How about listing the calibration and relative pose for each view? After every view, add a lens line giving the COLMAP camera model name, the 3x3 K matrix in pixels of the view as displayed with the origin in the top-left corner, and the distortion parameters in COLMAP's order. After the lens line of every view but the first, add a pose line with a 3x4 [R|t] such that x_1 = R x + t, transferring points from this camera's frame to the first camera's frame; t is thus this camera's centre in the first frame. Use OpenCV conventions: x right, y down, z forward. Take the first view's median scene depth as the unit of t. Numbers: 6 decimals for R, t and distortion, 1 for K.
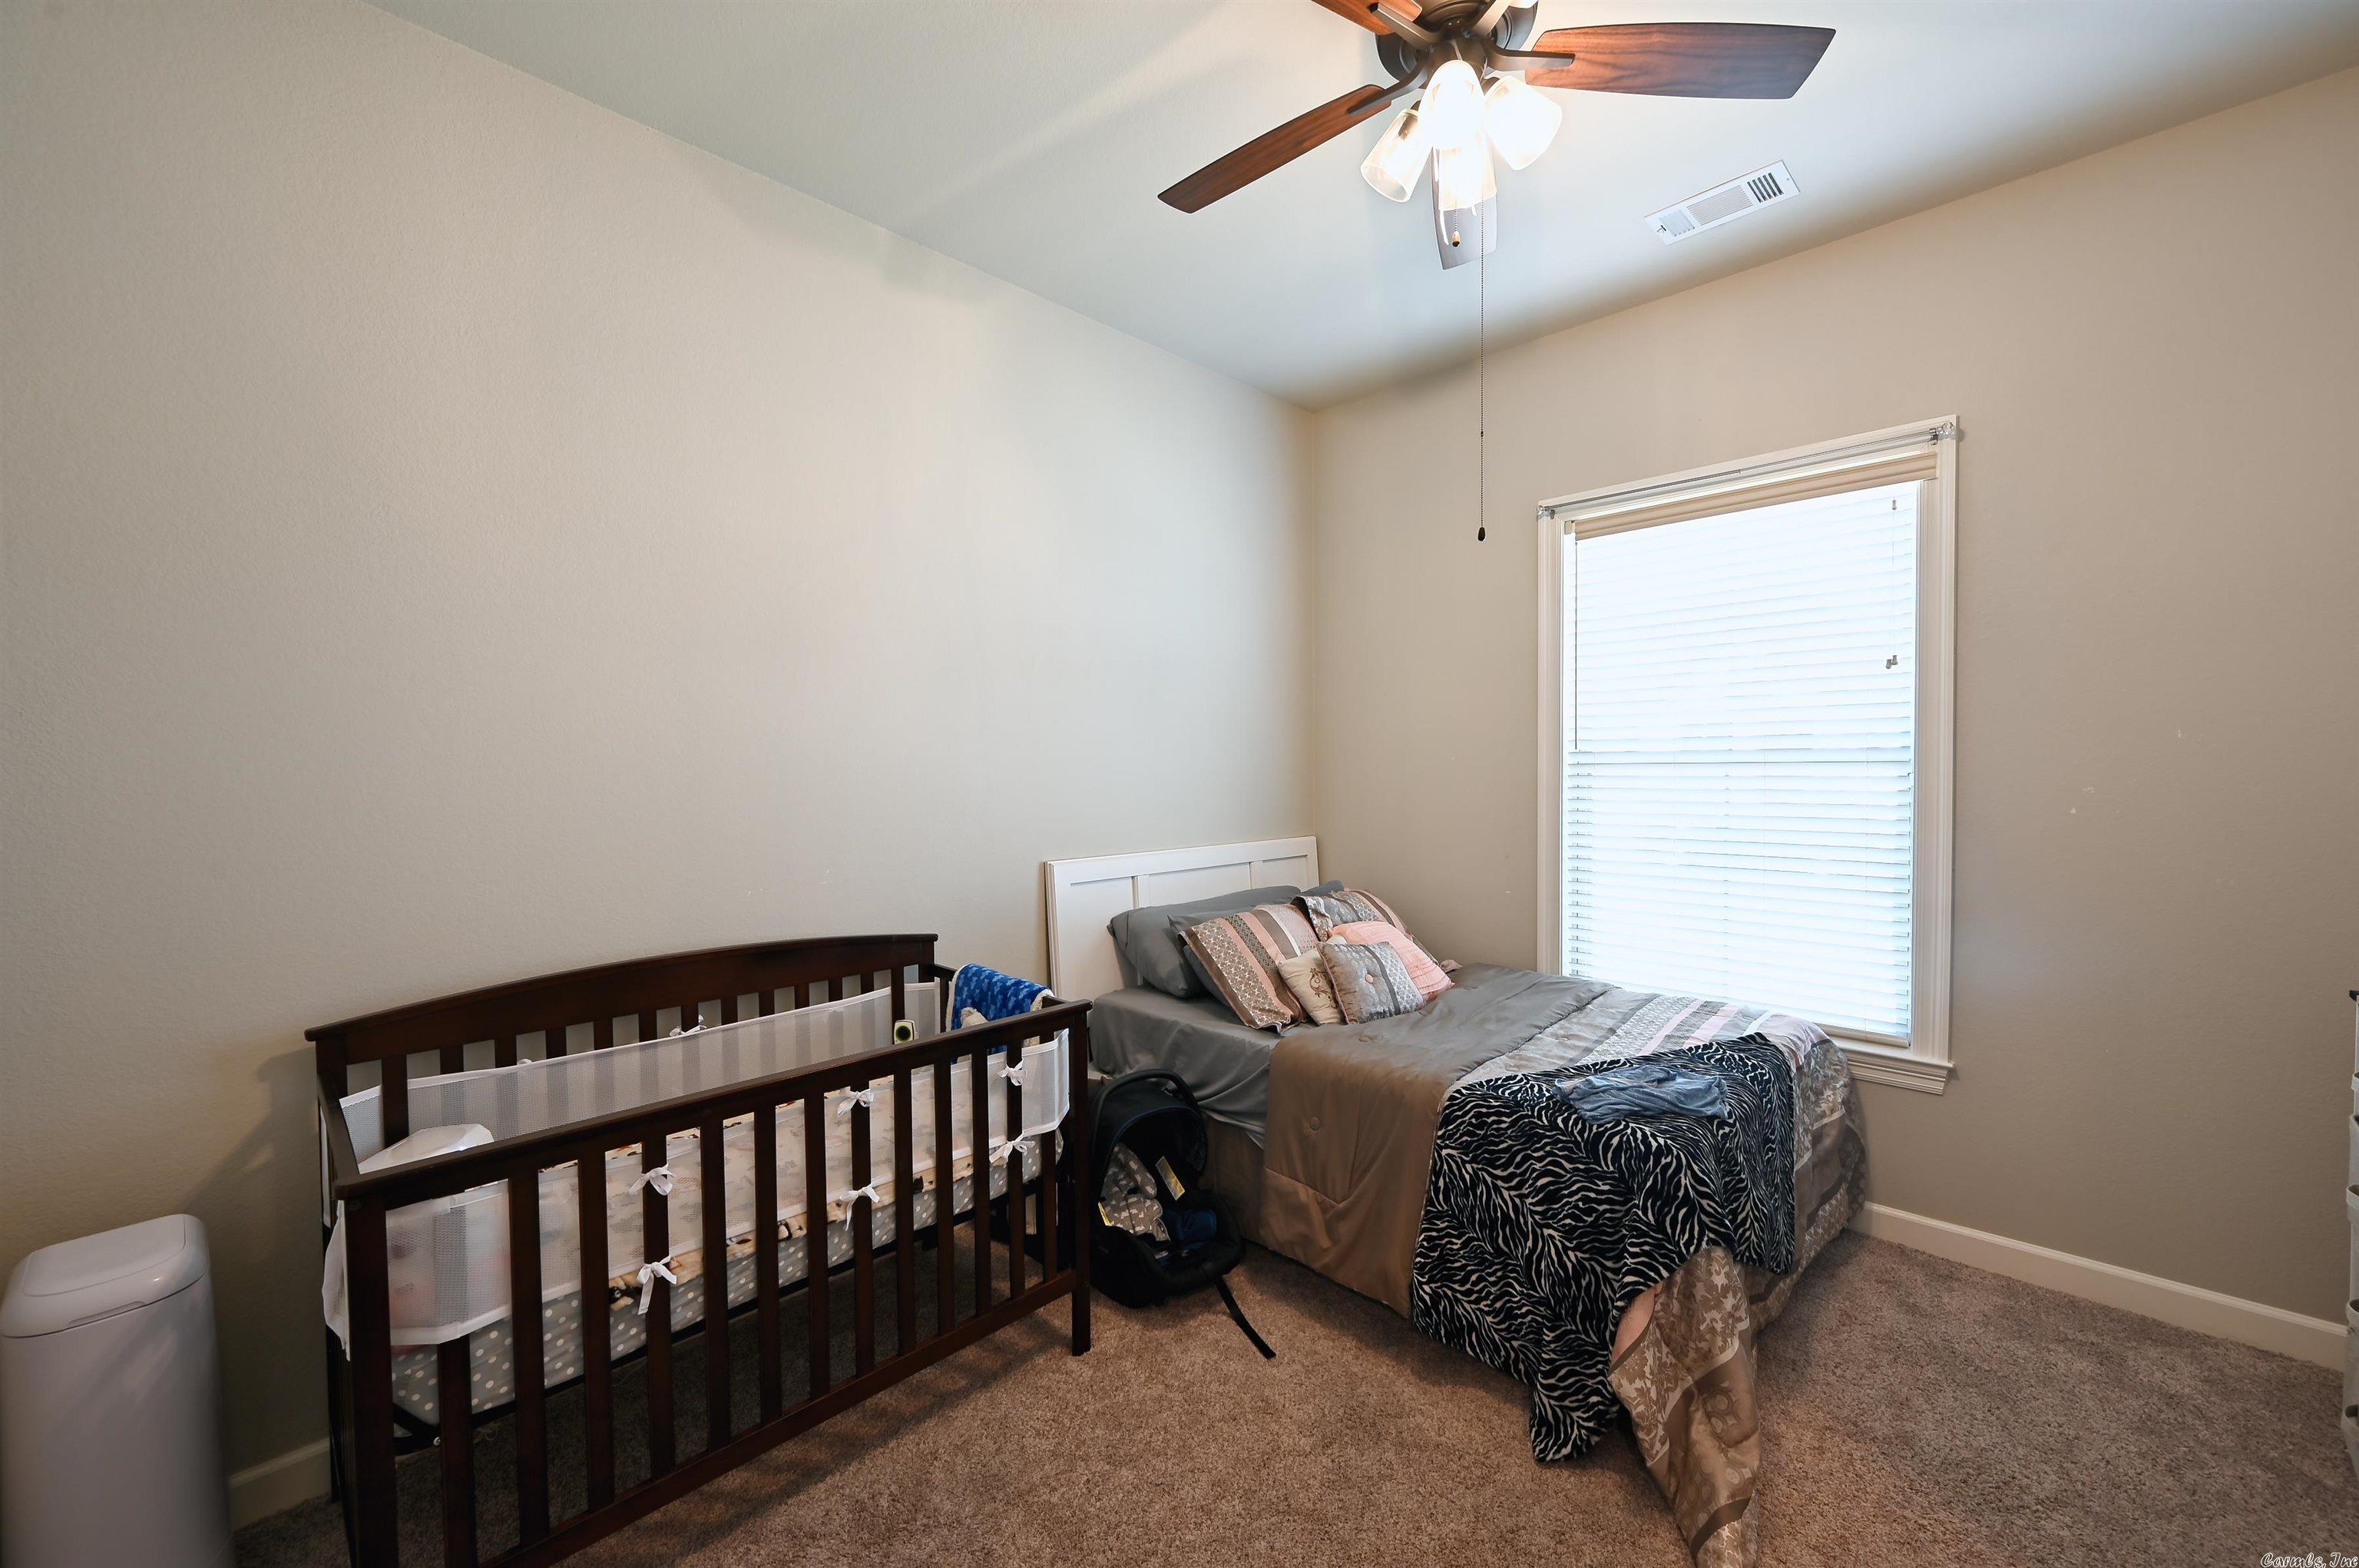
lens RADIAL K [[932.7, 0, 1185.9], [0, 932.7, 789.6], [0, 0, 1]] dist [0.002270, 0.000164]
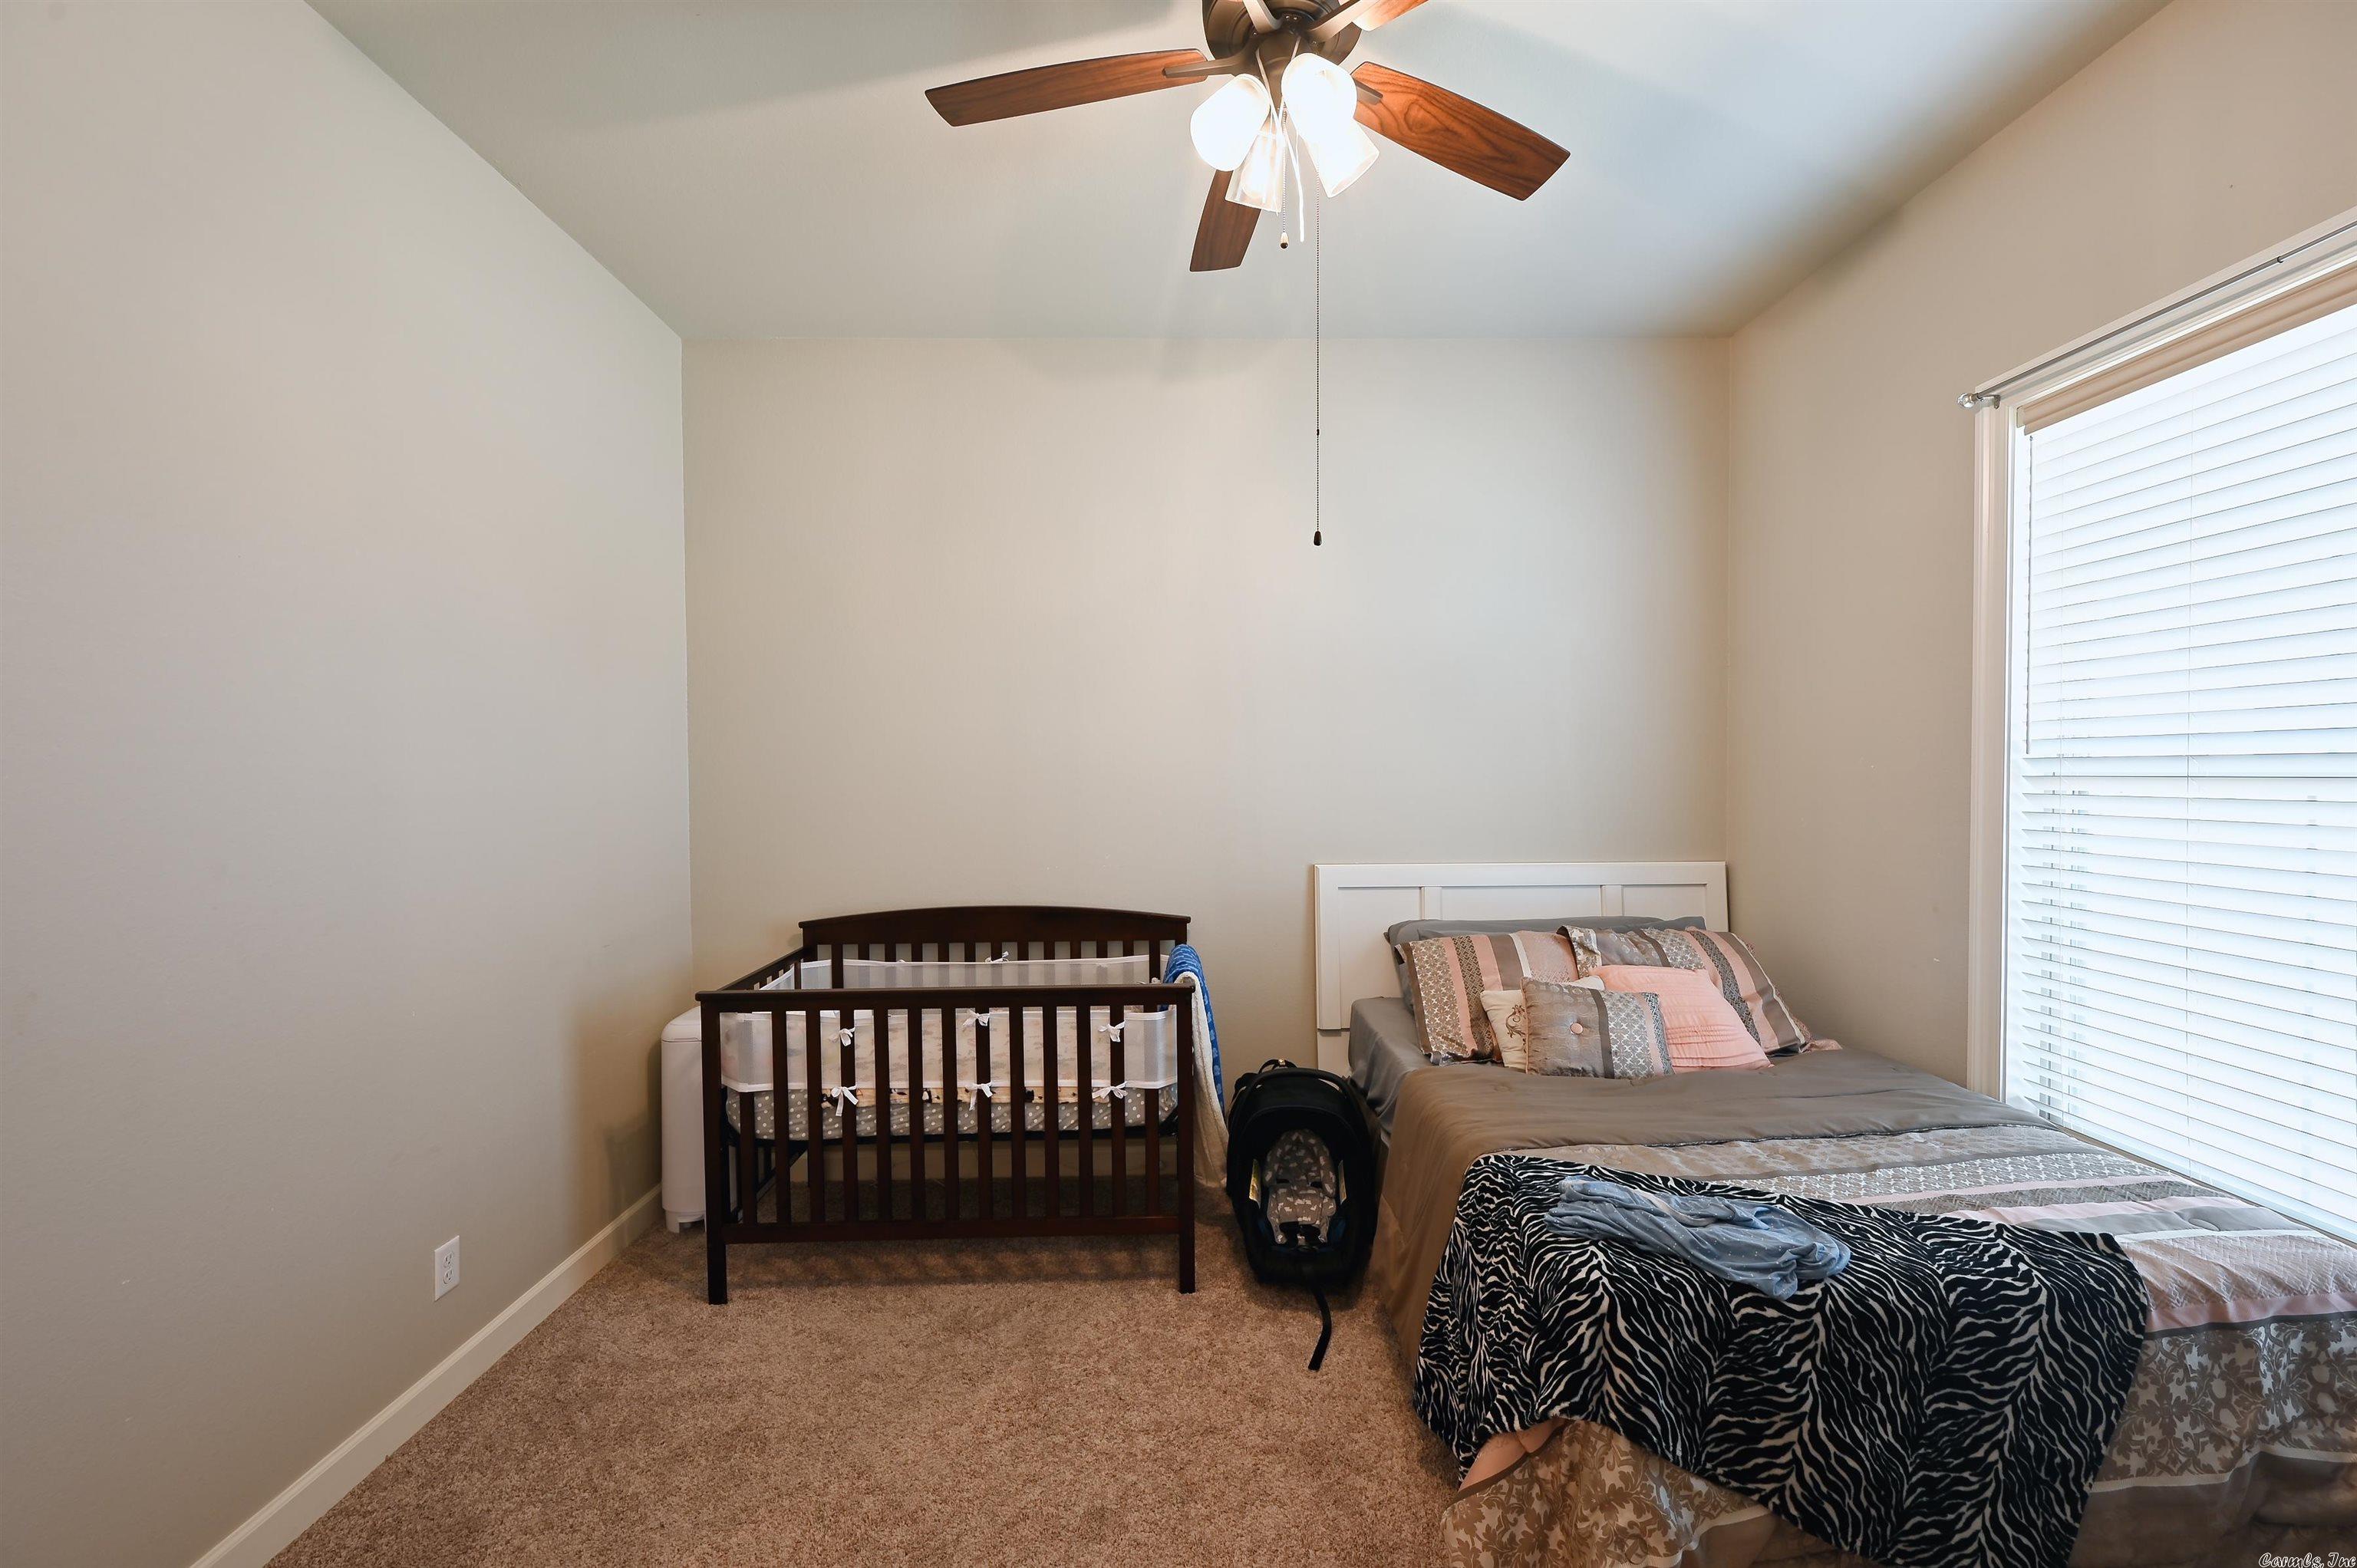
lens RADIAL K [[931.8, 0, 1184.9], [0, 931.8, 789.6], [0, 0, 1]] dist [0.002270, 0.000164]
pose [[0.714372, 0.016953, -0.699560, 0.705051], [-0.016462, 0.999837, 0.007420, -0.020459], [0.699572, 0.006216, 0.714535, 0.188833]]
